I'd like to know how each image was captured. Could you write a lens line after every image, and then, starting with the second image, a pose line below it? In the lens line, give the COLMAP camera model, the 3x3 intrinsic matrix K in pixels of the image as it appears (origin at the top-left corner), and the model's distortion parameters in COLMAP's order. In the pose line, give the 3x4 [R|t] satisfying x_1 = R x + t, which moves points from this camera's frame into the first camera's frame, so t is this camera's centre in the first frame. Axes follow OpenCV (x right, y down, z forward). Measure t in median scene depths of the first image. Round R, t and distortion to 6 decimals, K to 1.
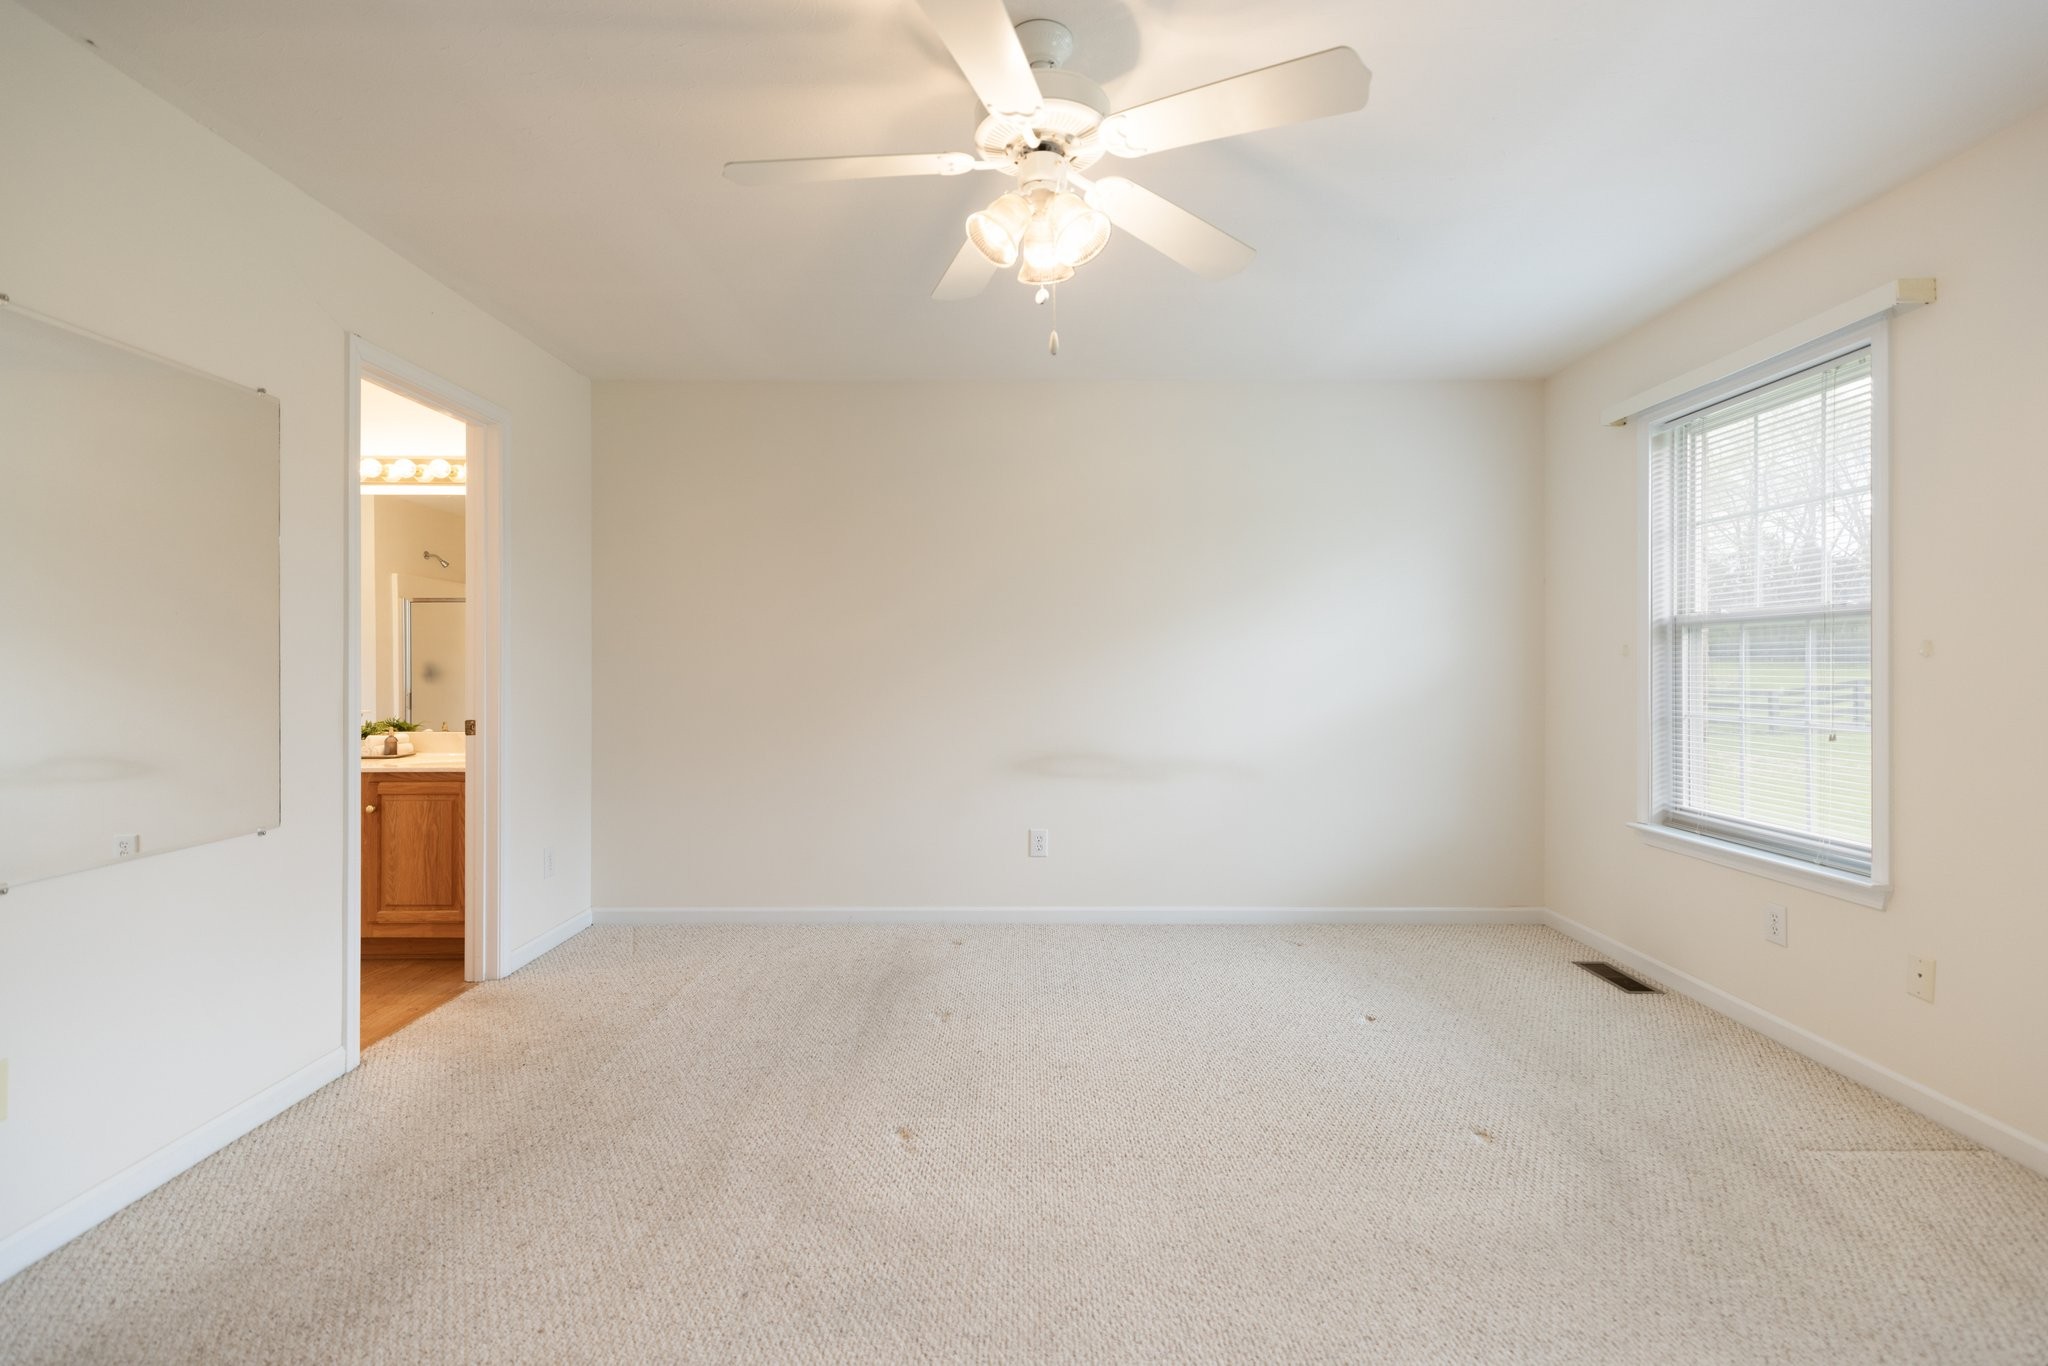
lens RADIAL K [[916.4, 0, 1022.8], [0, 916.4, 669.0], [0, 0, 1]] dist [0.003836, 0.000275]
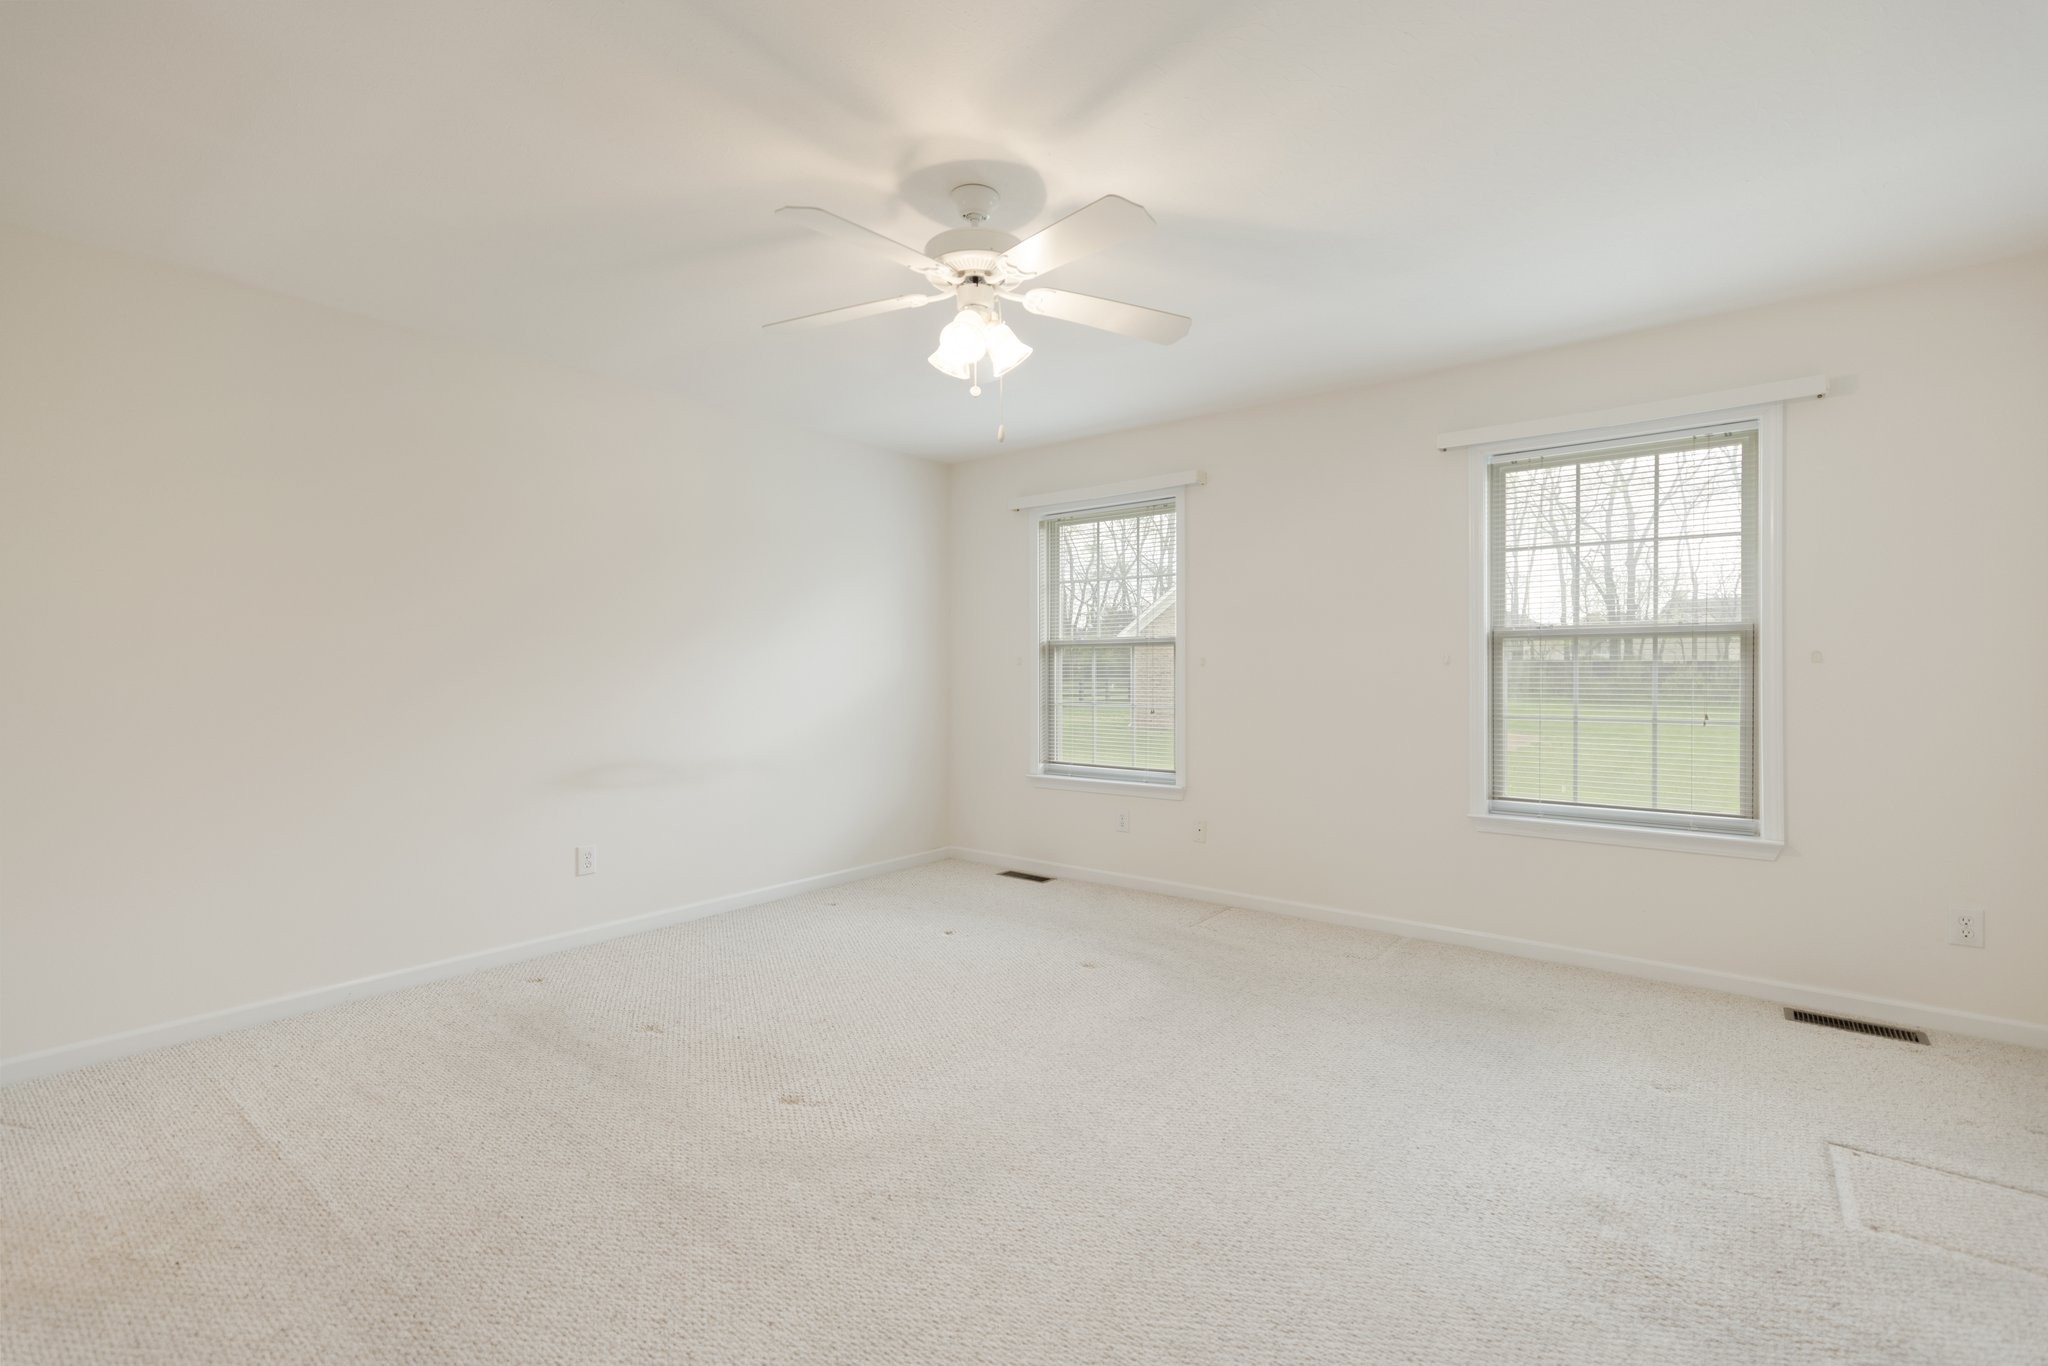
lens RADIAL K [[909.0, 0, 1024.0], [0, 909.0, 683.0], [0, 0, 1]] dist [0.001527, 0.000136]
pose [[0.618728, -0.012409, 0.785507, -0.543593], [0.007081, 0.999923, 0.010219, -0.000209], [-0.785573, -0.000761, 0.618768, 0.074400]]
